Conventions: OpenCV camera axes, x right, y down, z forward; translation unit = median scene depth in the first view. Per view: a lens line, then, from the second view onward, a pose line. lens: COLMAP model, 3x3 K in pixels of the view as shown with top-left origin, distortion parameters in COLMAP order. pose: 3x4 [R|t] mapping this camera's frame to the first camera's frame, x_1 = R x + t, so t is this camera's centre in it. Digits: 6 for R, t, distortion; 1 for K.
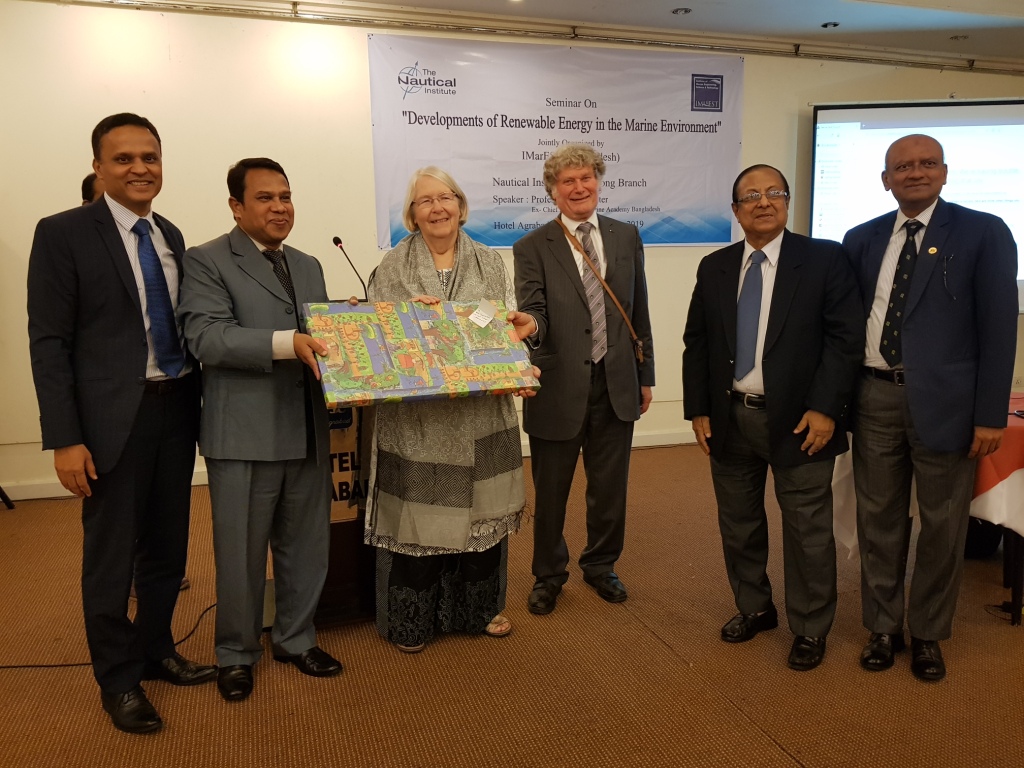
lens RADIAL K [[807.2, 0, 518.6], [0, 807.2, 397.7], [0, 0, 1]] dist [0.062478, -0.090655]
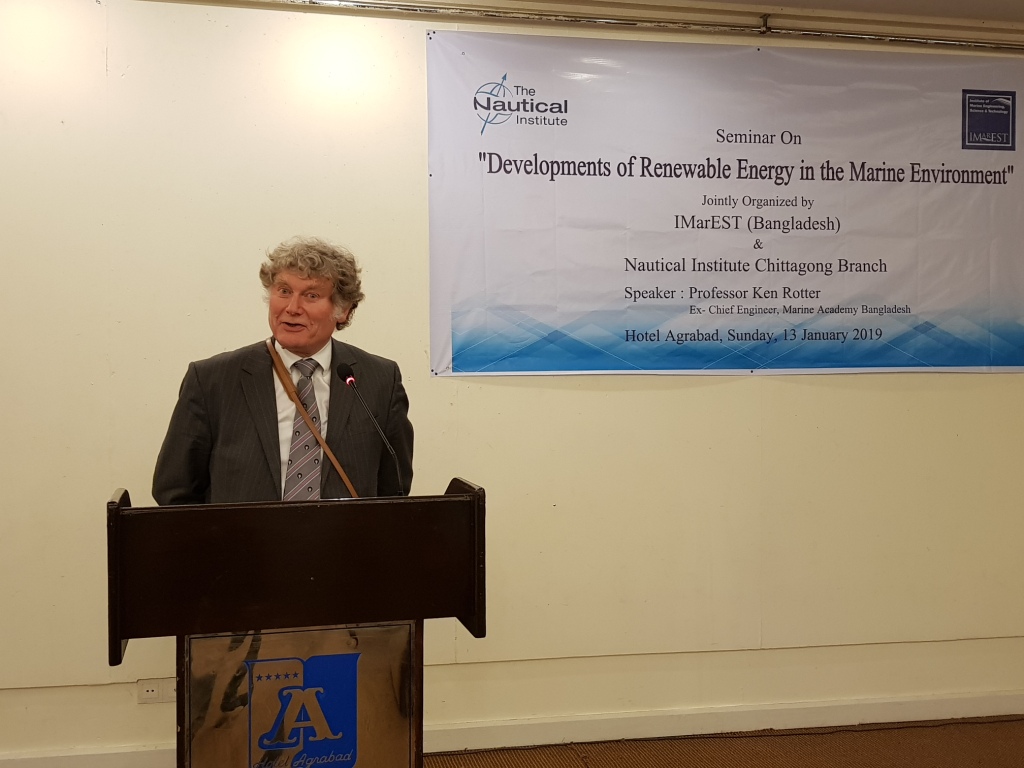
lens RADIAL K [[1075.8, 0, 511.8], [0, 1075.8, 404.4], [0, 0, 1]] dist [0.037273, 0.000000]
pose [[0.993165, 0.015387, -0.115697, -0.021075], [-0.030072, 0.991540, -0.126270, -0.061150], [0.112776, 0.128886, 0.985226, 0.220074]]
